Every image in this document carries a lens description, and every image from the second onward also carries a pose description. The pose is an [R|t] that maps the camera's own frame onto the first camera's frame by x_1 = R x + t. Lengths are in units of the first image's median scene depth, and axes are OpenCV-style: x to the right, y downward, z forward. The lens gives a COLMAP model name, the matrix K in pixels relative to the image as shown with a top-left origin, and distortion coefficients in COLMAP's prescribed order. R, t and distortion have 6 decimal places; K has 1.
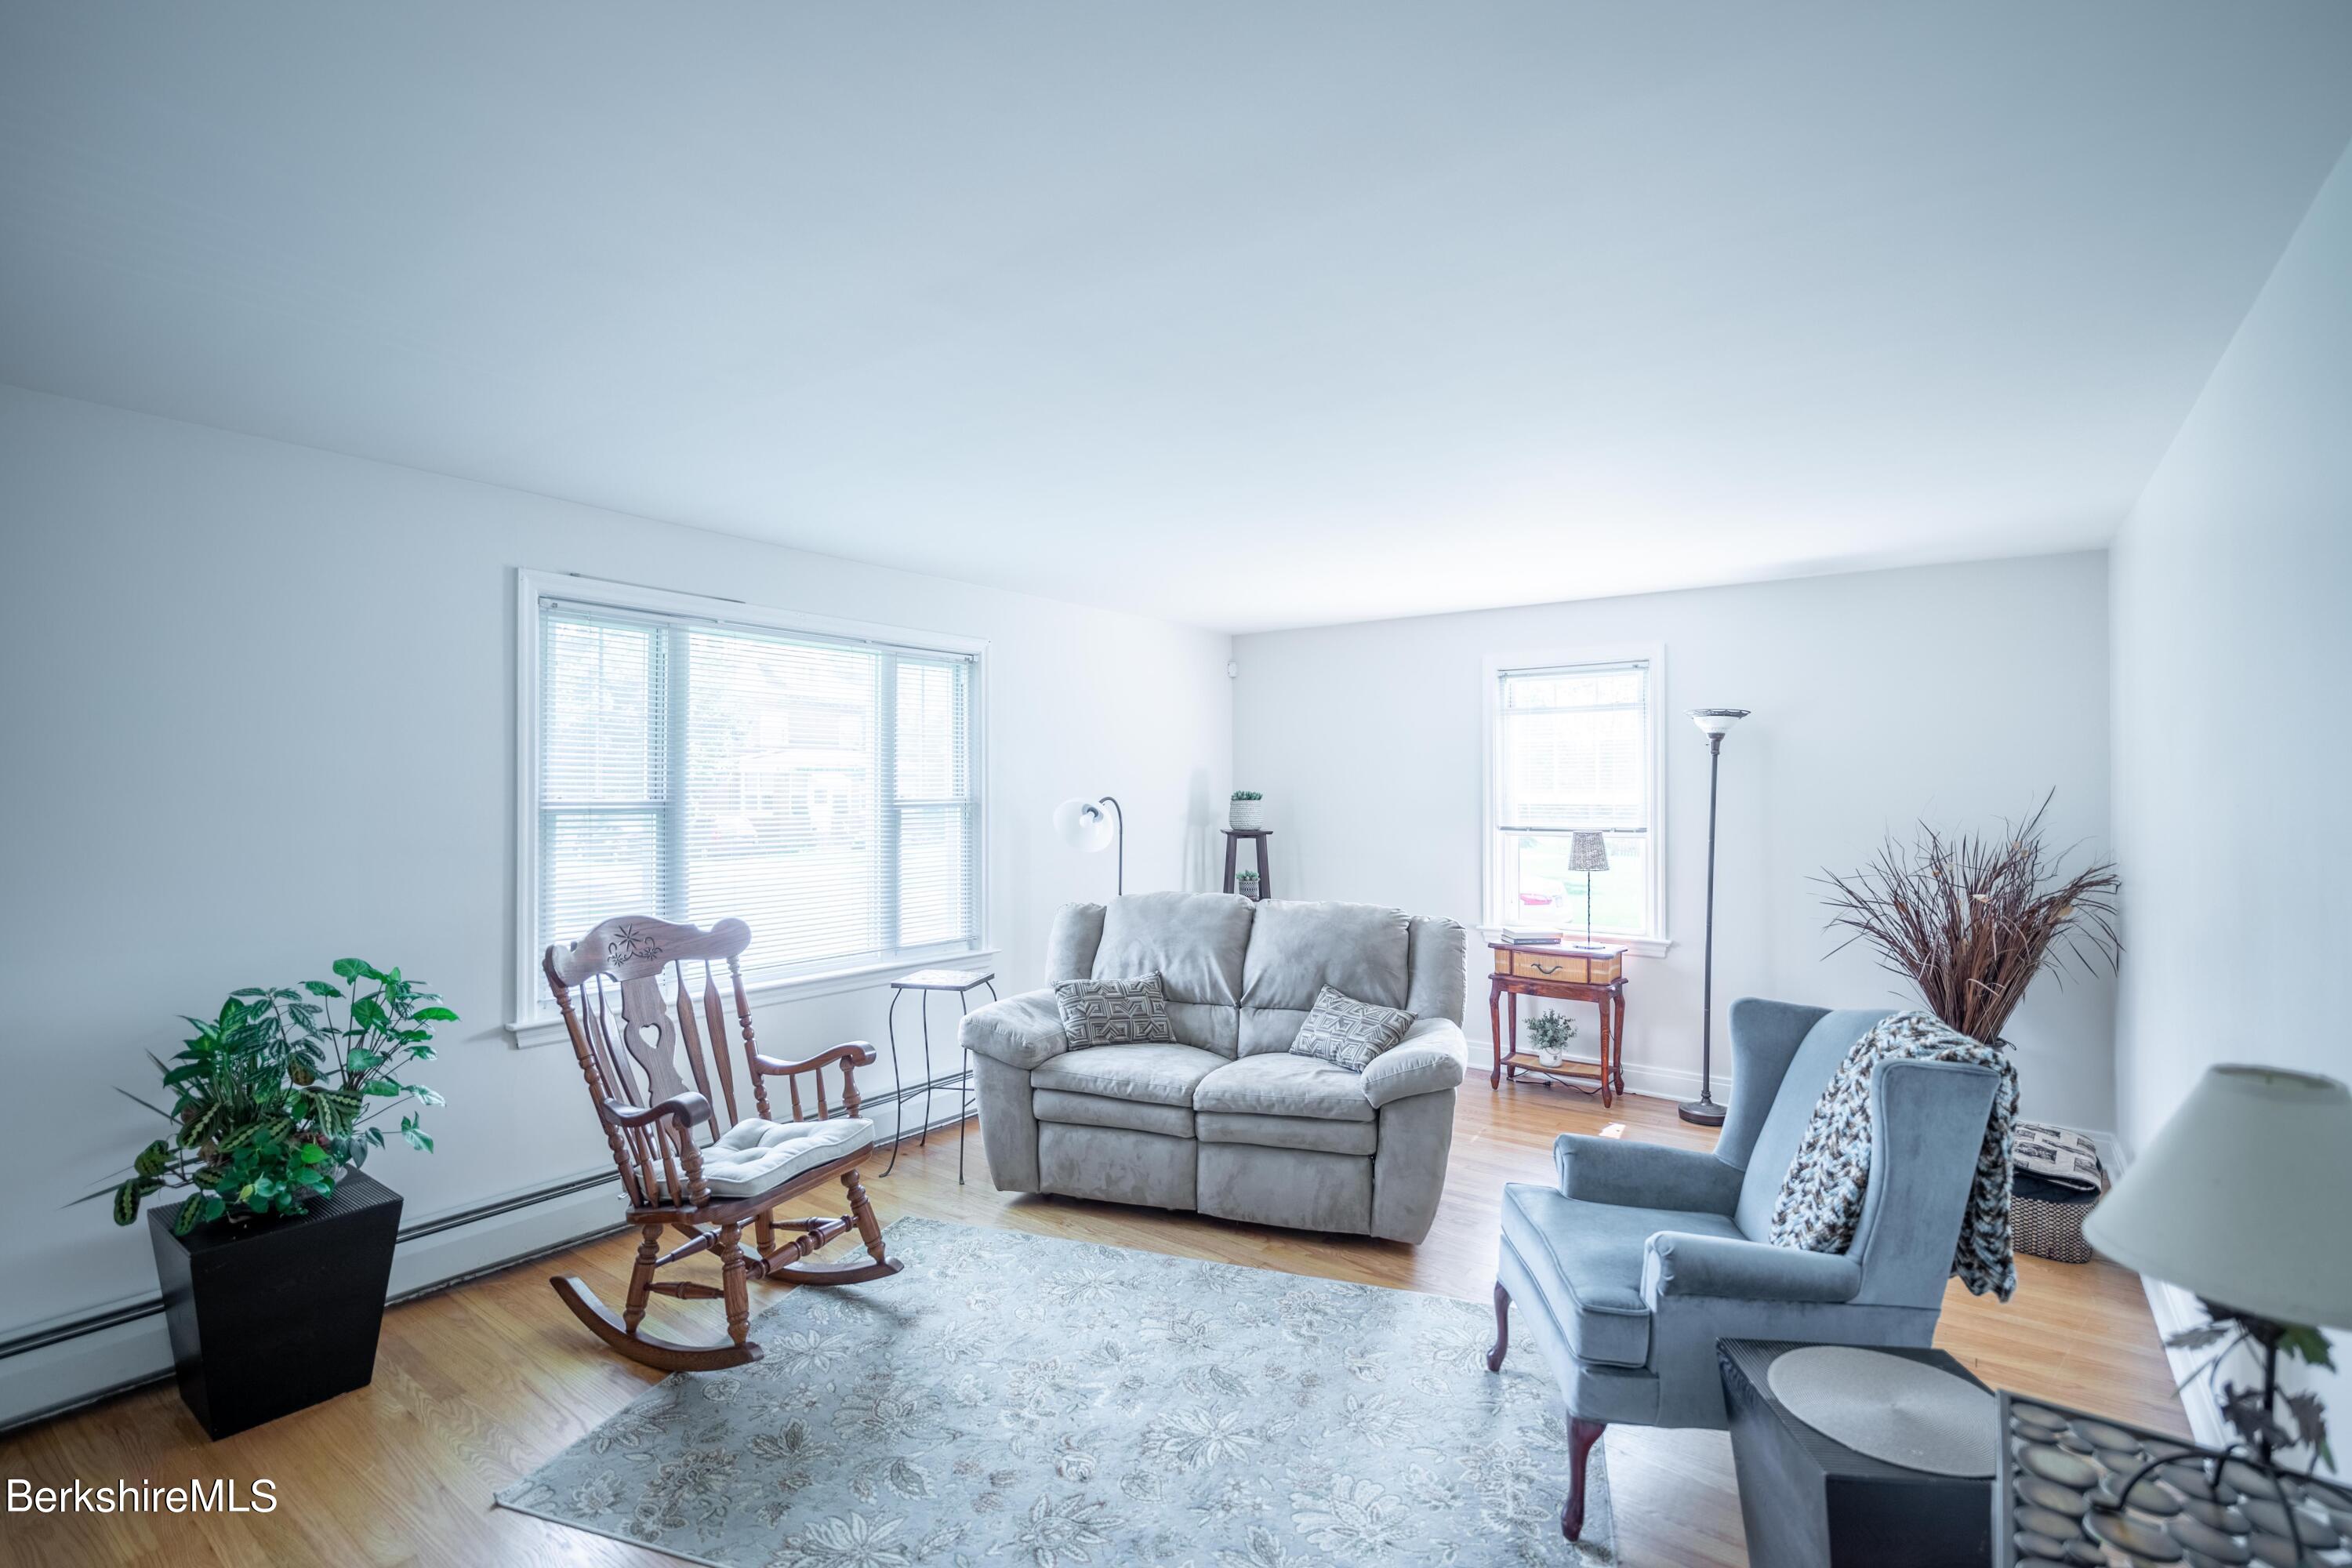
lens RADIAL K [[1075.3, 0, 1176.0], [0, 1075.3, 784.0], [0, 0, 1]] dist [-0.000442, -0.000755]
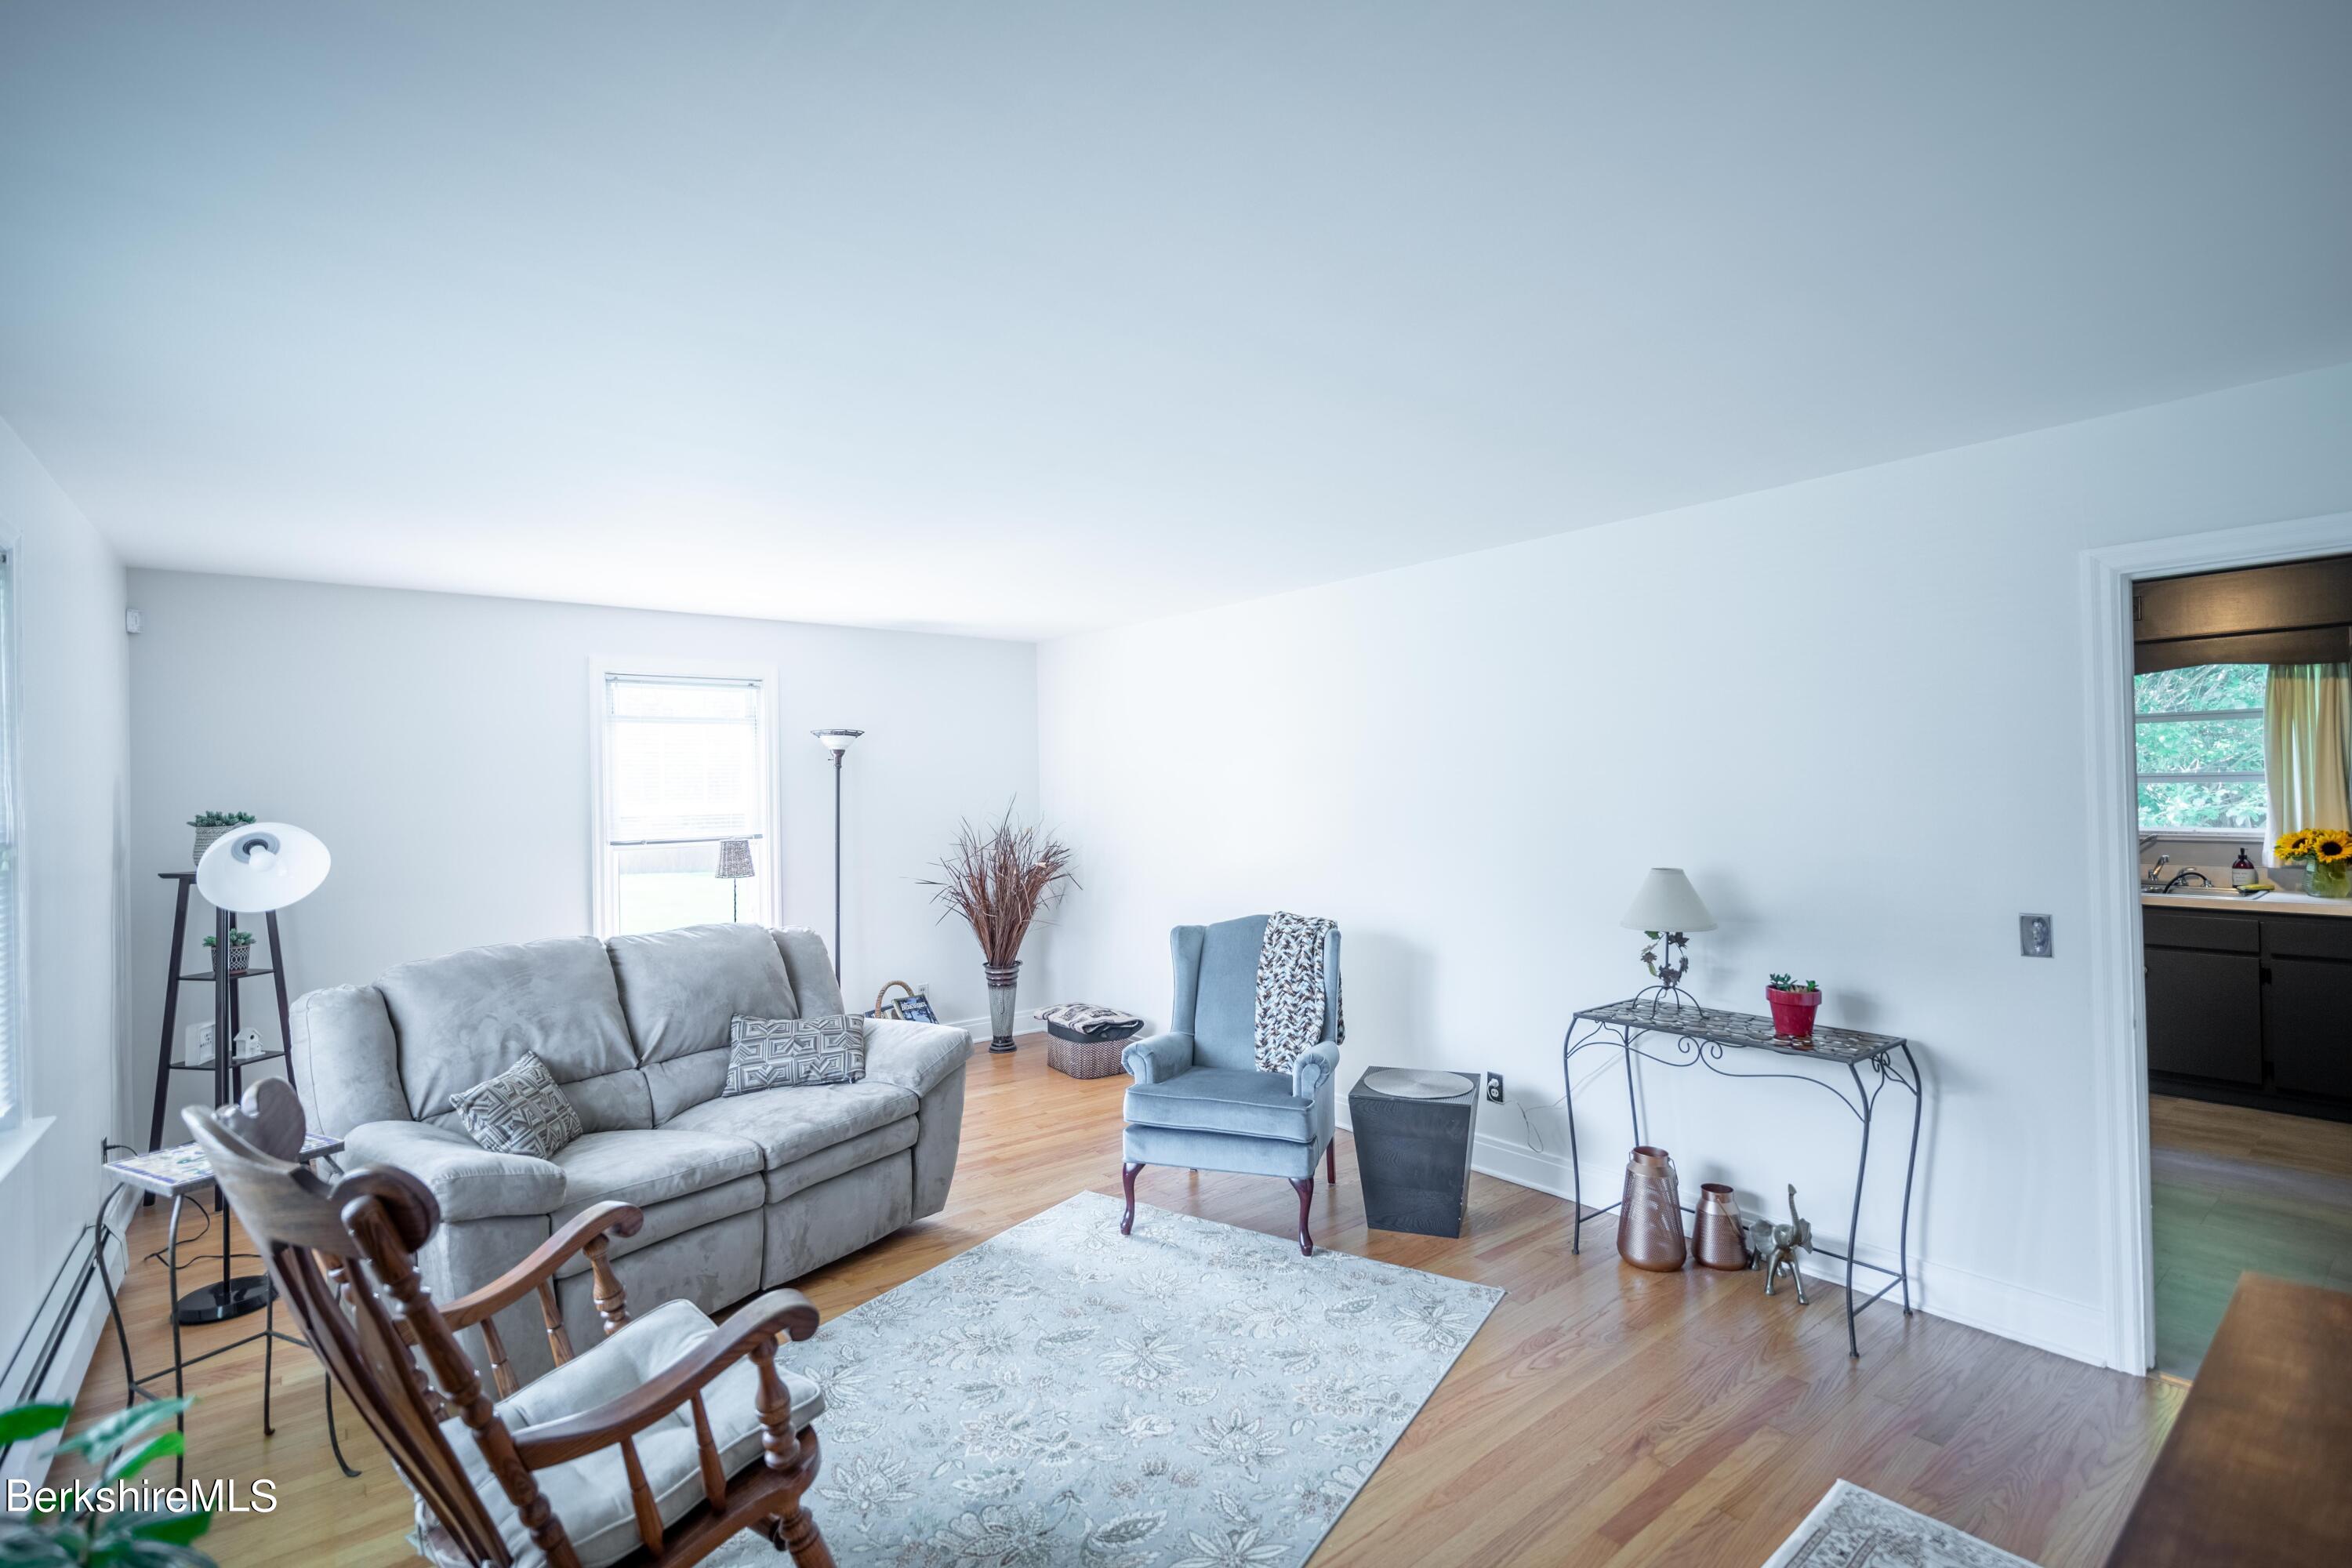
lens RADIAL K [[1075.3, 0, 1176.0], [0, 1075.3, 784.0], [0, 0, 1]] dist [-0.000442, -0.000755]
pose [[0.258808, -0.000692, 0.965929, -0.633155], [0.014268, 0.999893, -0.003107, -0.000579], [-0.965823, 0.014586, 0.258790, 0.392143]]
